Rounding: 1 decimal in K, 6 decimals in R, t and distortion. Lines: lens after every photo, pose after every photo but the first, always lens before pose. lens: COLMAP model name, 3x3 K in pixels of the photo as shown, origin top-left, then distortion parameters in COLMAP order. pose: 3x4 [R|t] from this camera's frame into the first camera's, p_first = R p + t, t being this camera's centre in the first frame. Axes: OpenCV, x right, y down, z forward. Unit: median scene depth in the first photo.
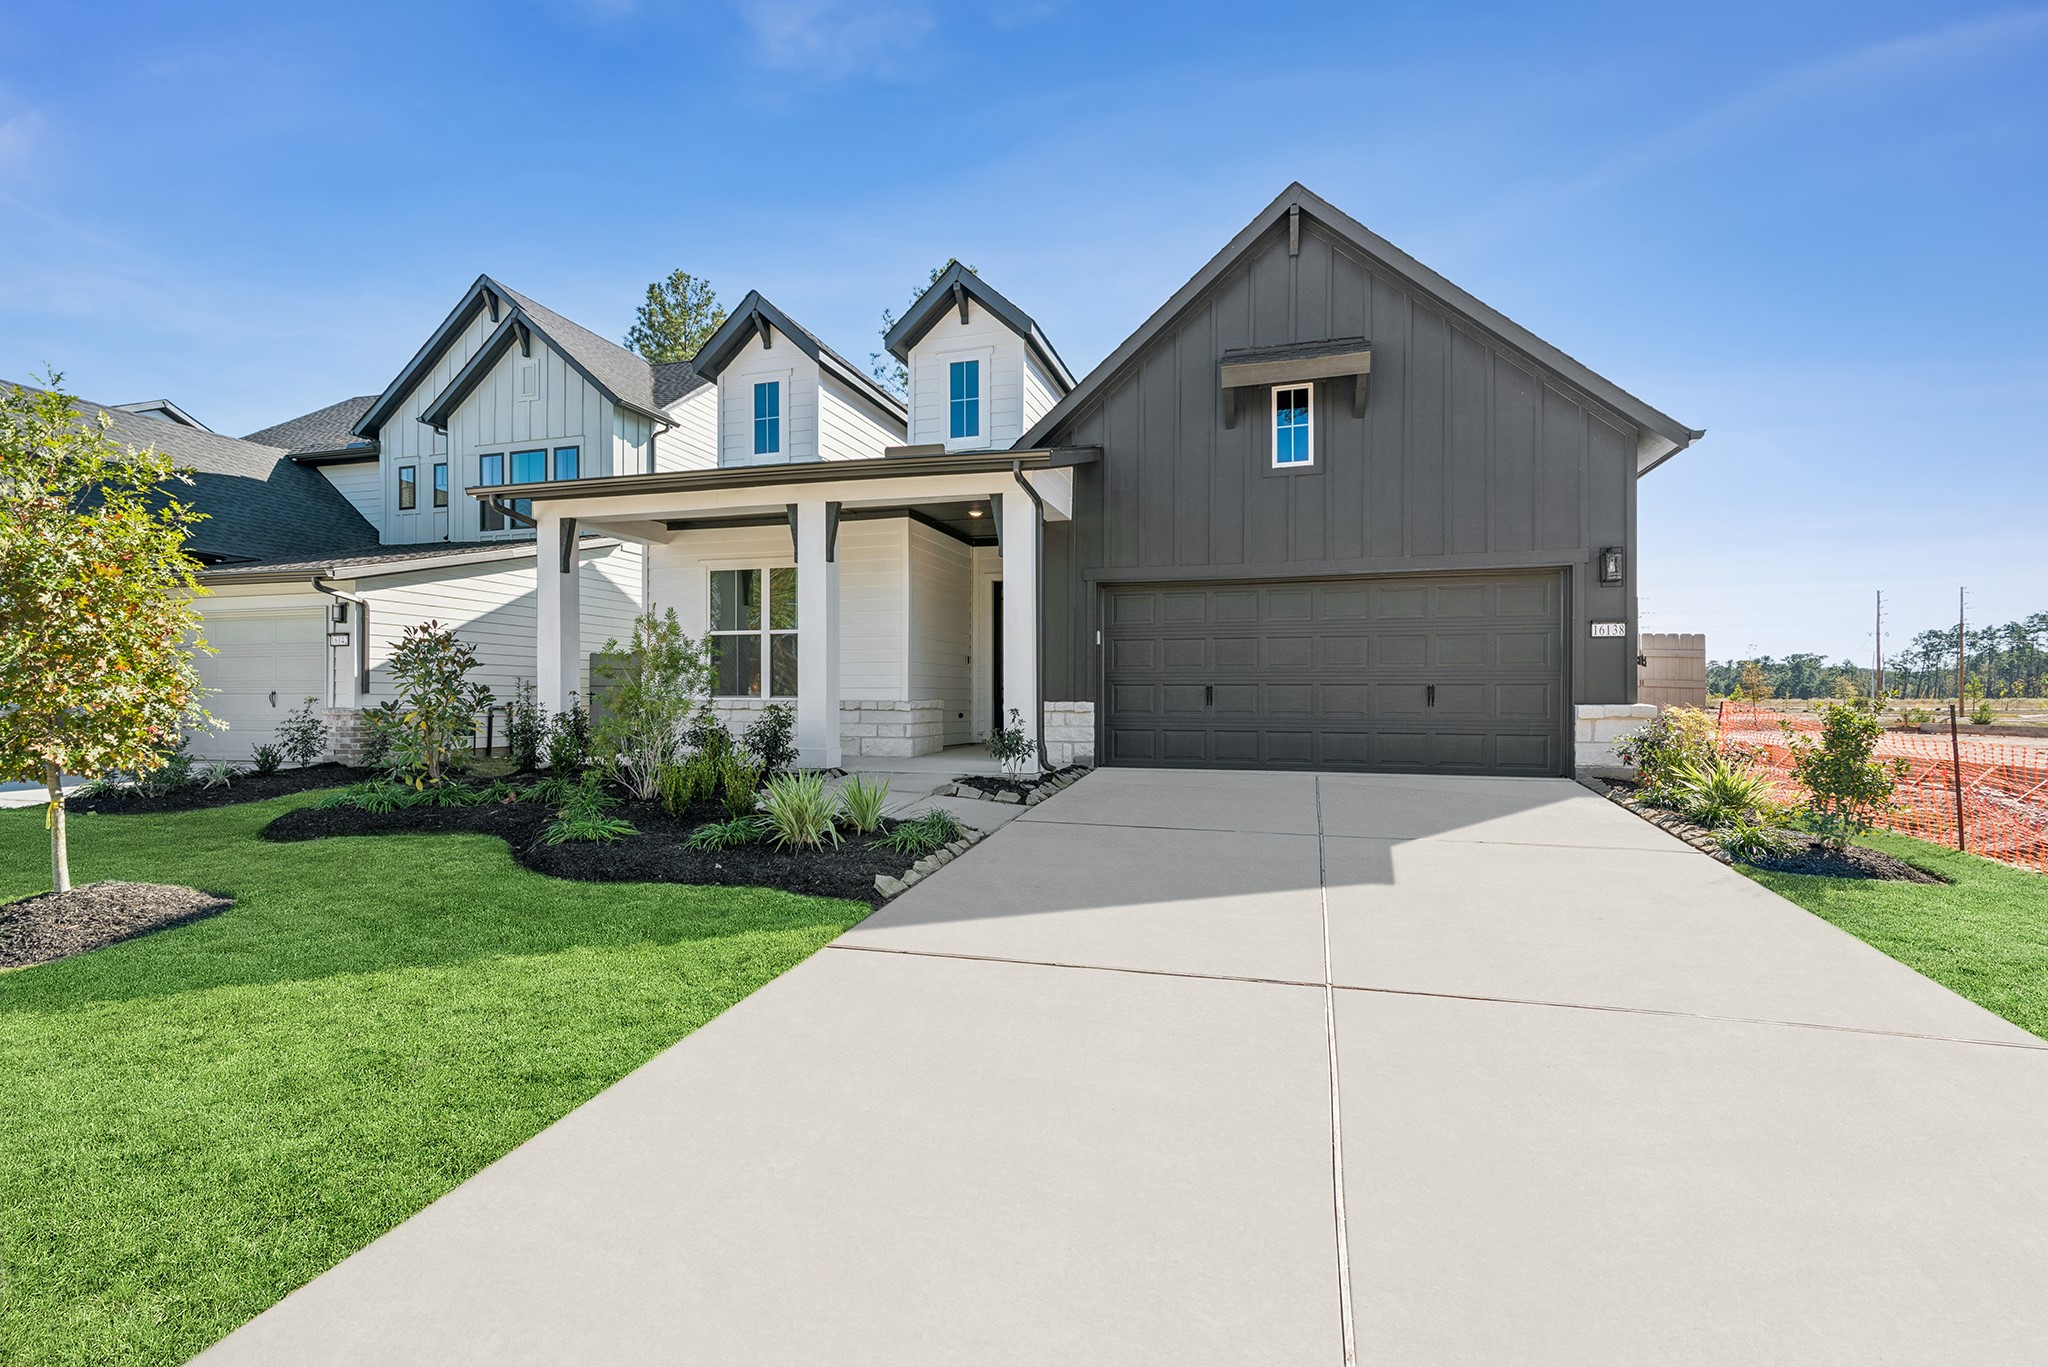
lens RADIAL K [[929.9, 0, 1024.9], [0, 929.9, 699.1], [0, 0, 1]] dist [0.014783, -0.000607]
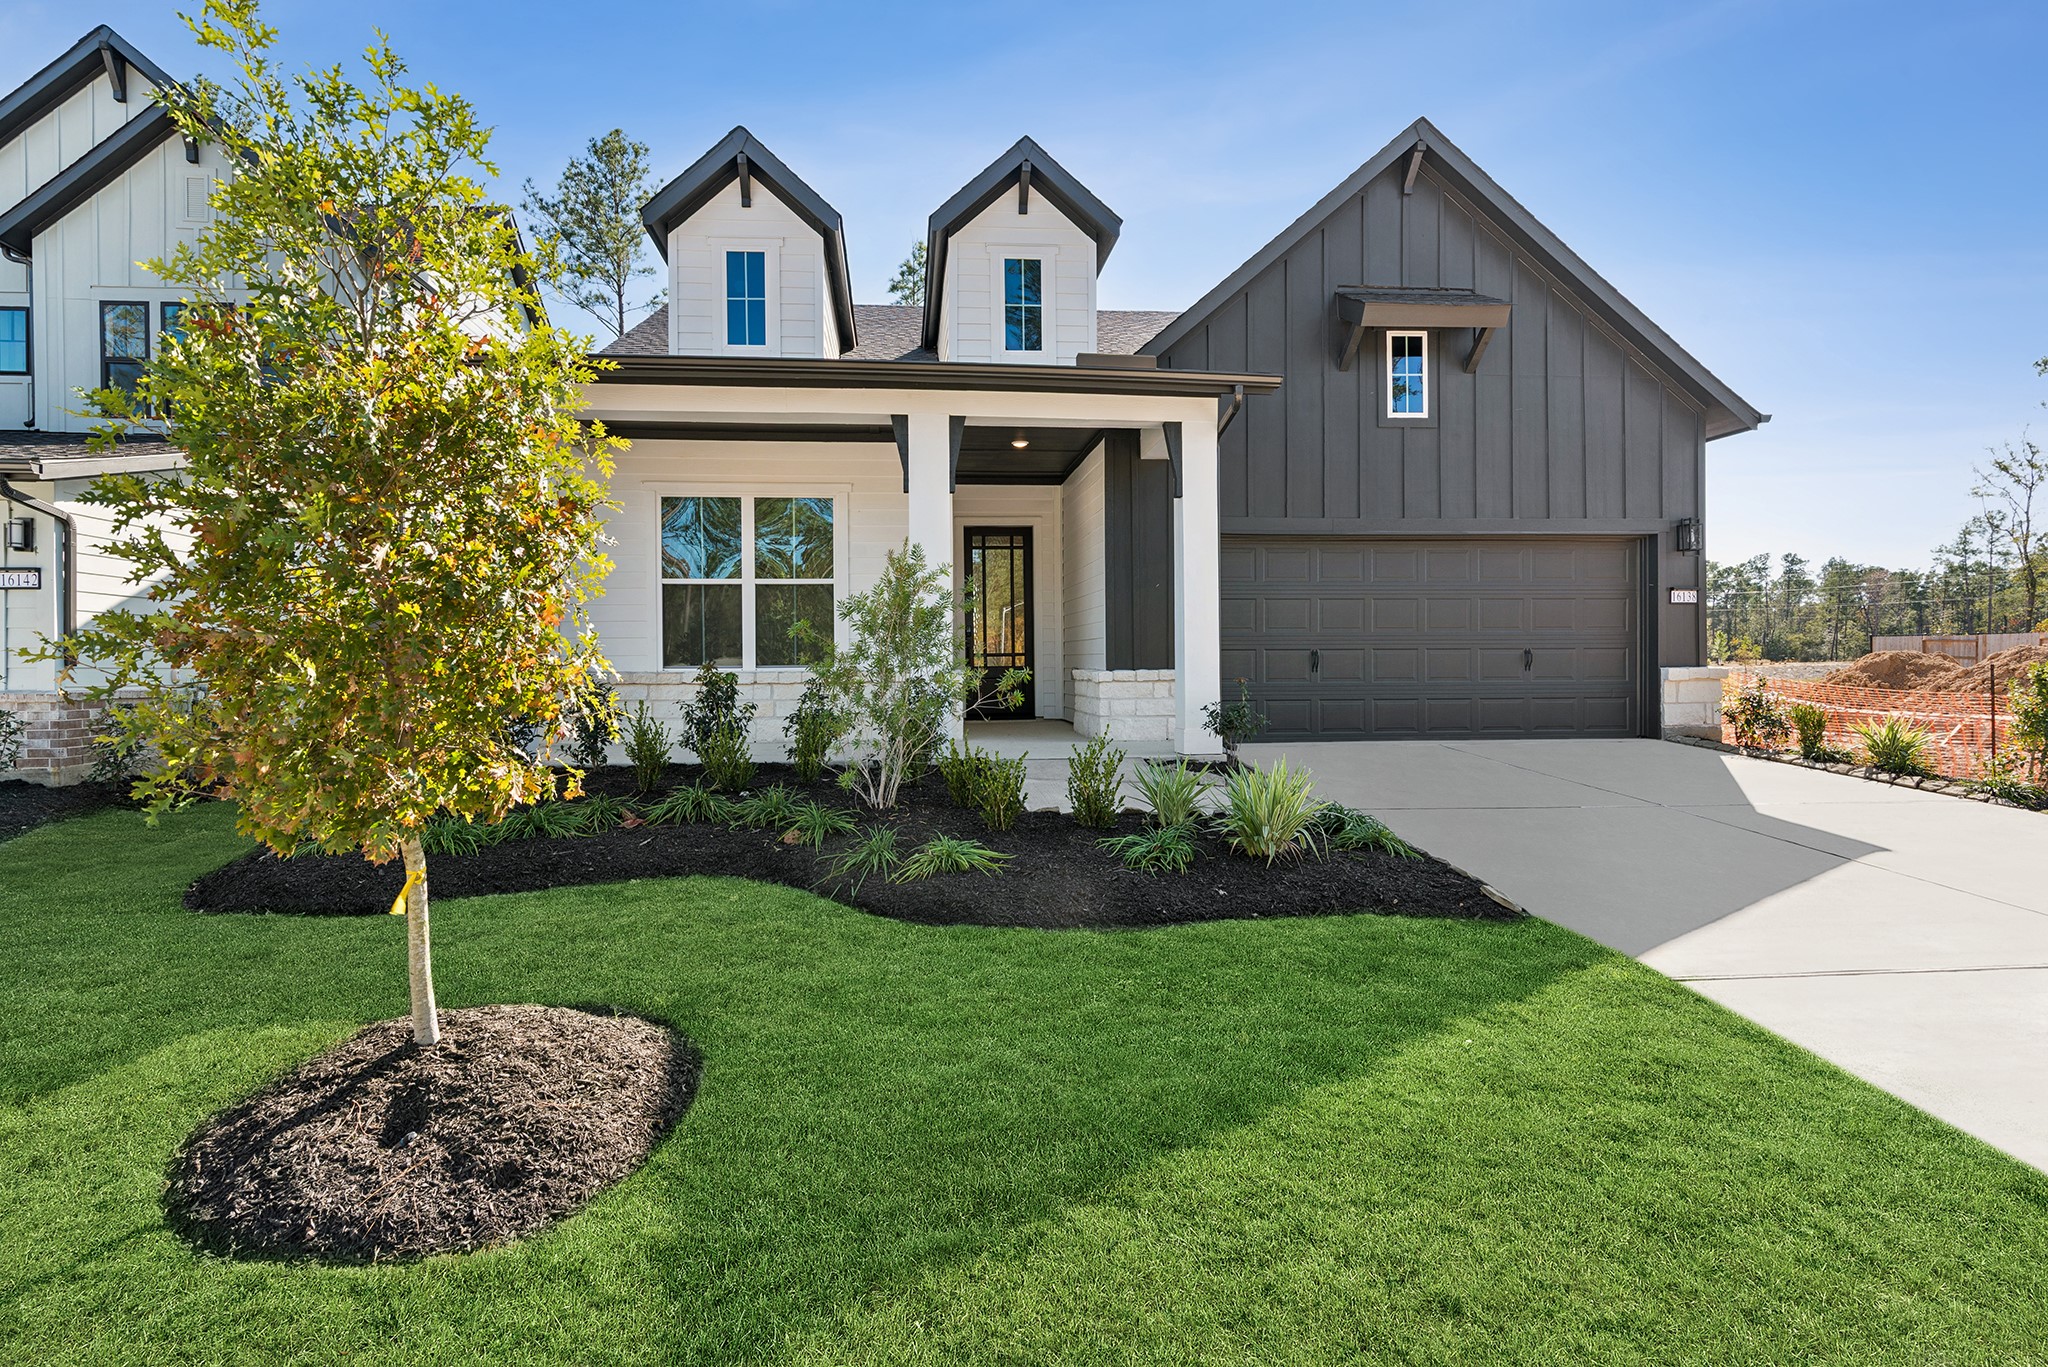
lens RADIAL K [[1052.1, 0, 1024.1], [0, 1052.1, 663.1], [0, 0, 1]] dist [0.004102, -0.001581]
pose [[0.930937, -0.007122, 0.365110, -0.442424], [0.007763, 0.999970, -0.000289, -0.004021], [-0.365096, 0.003104, 0.930965, 0.144145]]
